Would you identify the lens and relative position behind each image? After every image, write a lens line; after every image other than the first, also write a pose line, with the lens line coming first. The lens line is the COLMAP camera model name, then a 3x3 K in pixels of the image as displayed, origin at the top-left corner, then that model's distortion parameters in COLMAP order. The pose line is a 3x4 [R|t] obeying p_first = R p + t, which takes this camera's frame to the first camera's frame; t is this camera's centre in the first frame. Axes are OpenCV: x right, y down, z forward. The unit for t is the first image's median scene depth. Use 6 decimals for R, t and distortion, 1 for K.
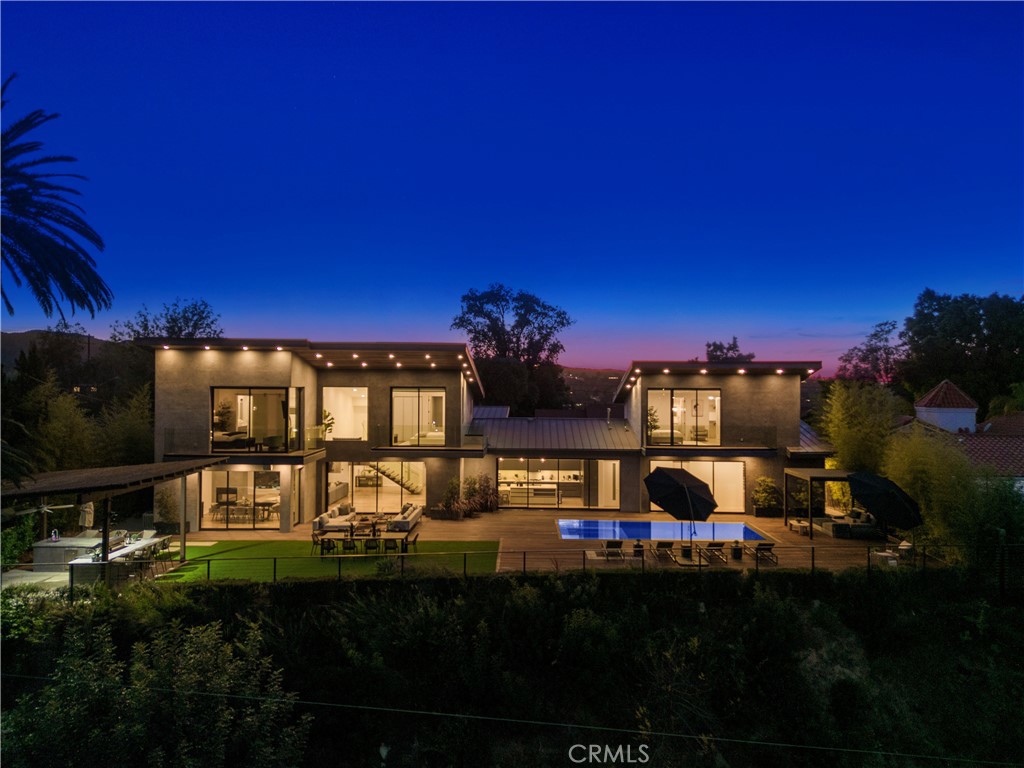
lens RADIAL K [[709.9, 0, 512.0], [0, 709.9, 384.0], [0, 0, 1]] dist [0.116971, -0.142548]
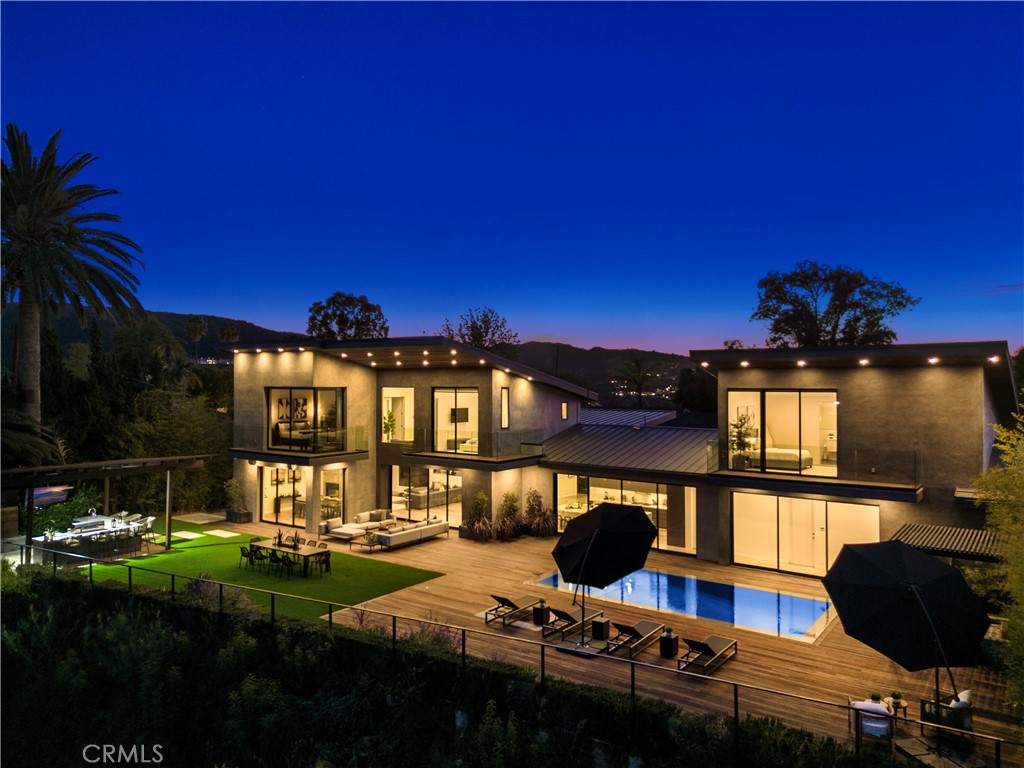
lens RADIAL K [[709.9, 0, 512.0], [0, 709.9, 384.0], [0, 0, 1]] dist [0.116971, -0.142548]
pose [[0.818788, -0.003679, -0.574085, 0.427693], [0.002979, 0.999993, -0.002161, 0.002169], [0.574089, 0.000059, 0.818793, 0.299309]]
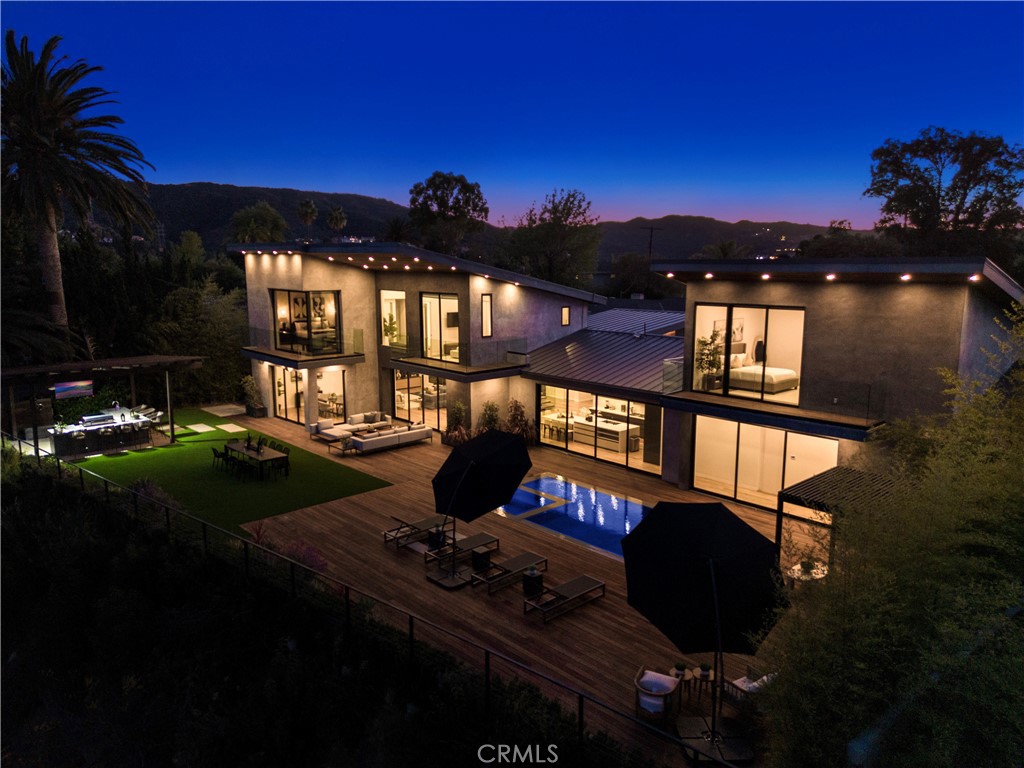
lens RADIAL K [[709.9, 0, 512.0], [0, 709.9, 384.0], [0, 0, 1]] dist [0.116971, -0.142548]
pose [[0.697018, 0.117065, -0.707433, 0.542207], [0.003608, 0.985998, 0.166716, -0.029709], [0.717045, -0.118756, 0.686836, 0.439988]]
